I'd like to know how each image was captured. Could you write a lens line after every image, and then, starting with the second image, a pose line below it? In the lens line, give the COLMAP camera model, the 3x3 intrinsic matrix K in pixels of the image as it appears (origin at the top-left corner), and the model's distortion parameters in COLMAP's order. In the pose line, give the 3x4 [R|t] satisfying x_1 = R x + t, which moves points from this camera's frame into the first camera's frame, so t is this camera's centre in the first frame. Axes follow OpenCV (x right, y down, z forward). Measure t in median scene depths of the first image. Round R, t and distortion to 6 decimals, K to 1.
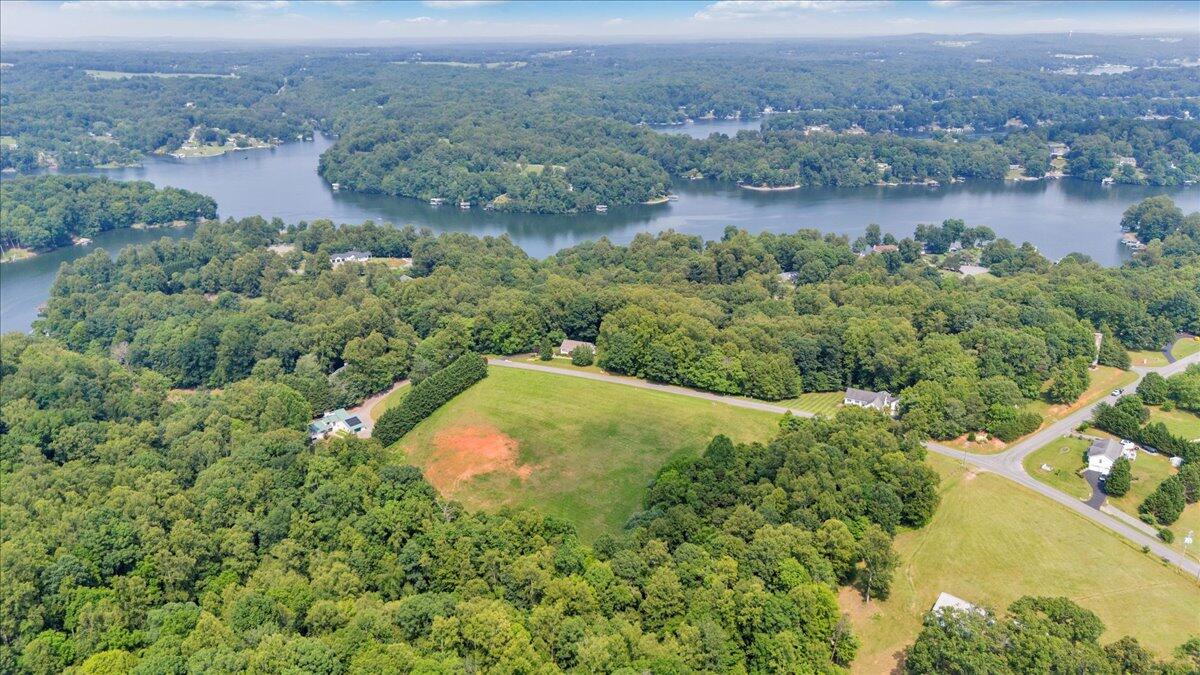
lens RADIAL K [[888.4, 0, 600.0], [0, 888.4, 337.5], [0, 0, 1]] dist [0.086002, -0.095756]
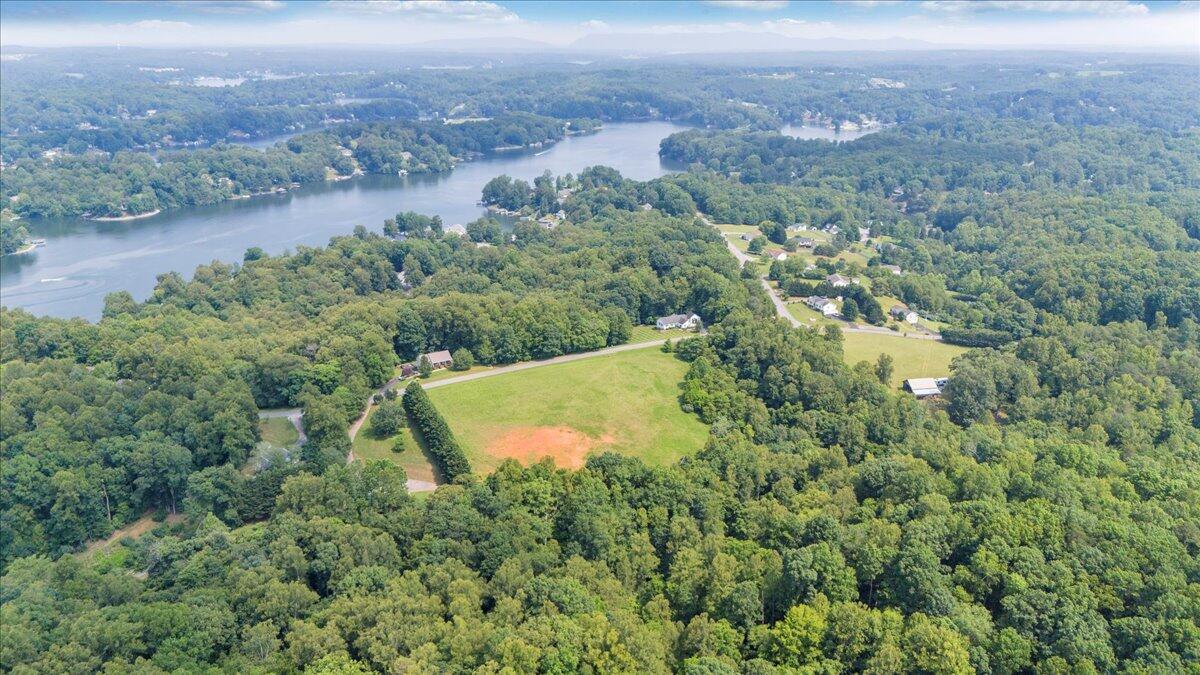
lens RADIAL K [[888.4, 0, 600.0], [0, 888.4, 337.5], [0, 0, 1]] dist [0.086002, -0.095756]
pose [[0.574314, -0.252515, 0.778716, -0.731155], [0.262692, 0.957779, 0.116841, -0.084753], [-0.775342, 0.137459, 0.616400, 0.228335]]
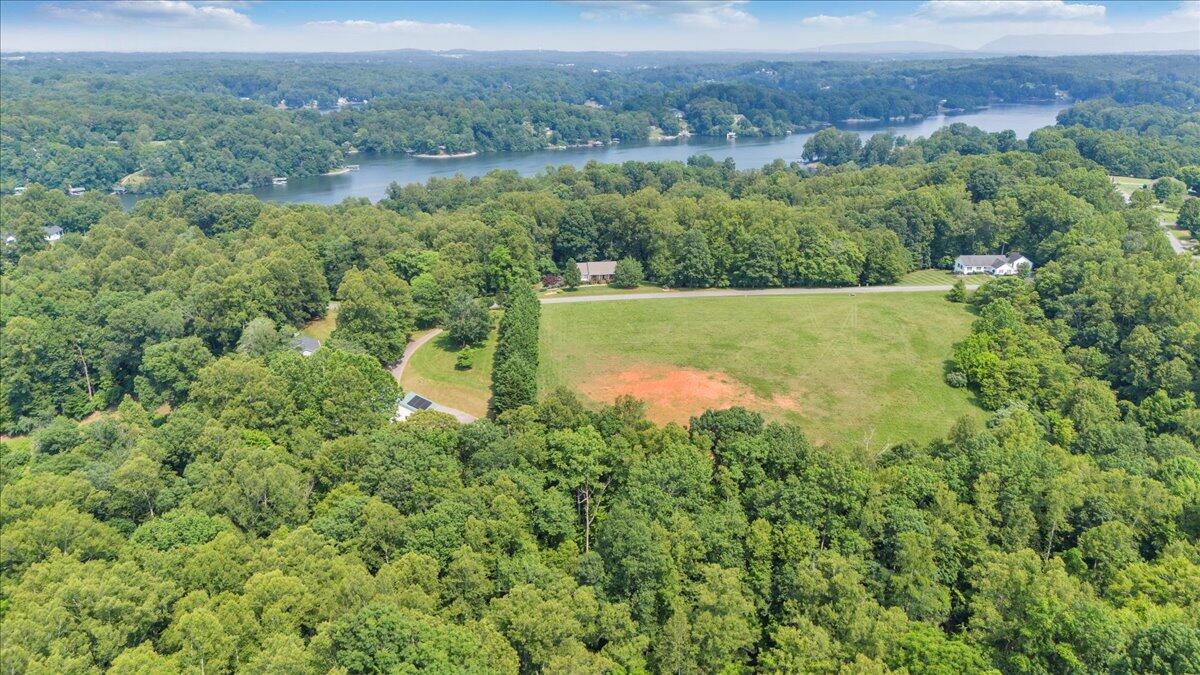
lens RADIAL K [[888.4, 0, 600.0], [0, 888.4, 337.5], [0, 0, 1]] dist [0.086002, -0.095756]
pose [[0.855701, -0.153851, 0.494070, -0.404042], [0.164035, 0.986187, 0.022994, 0.050863], [-0.490783, 0.061368, 0.869118, 0.384412]]
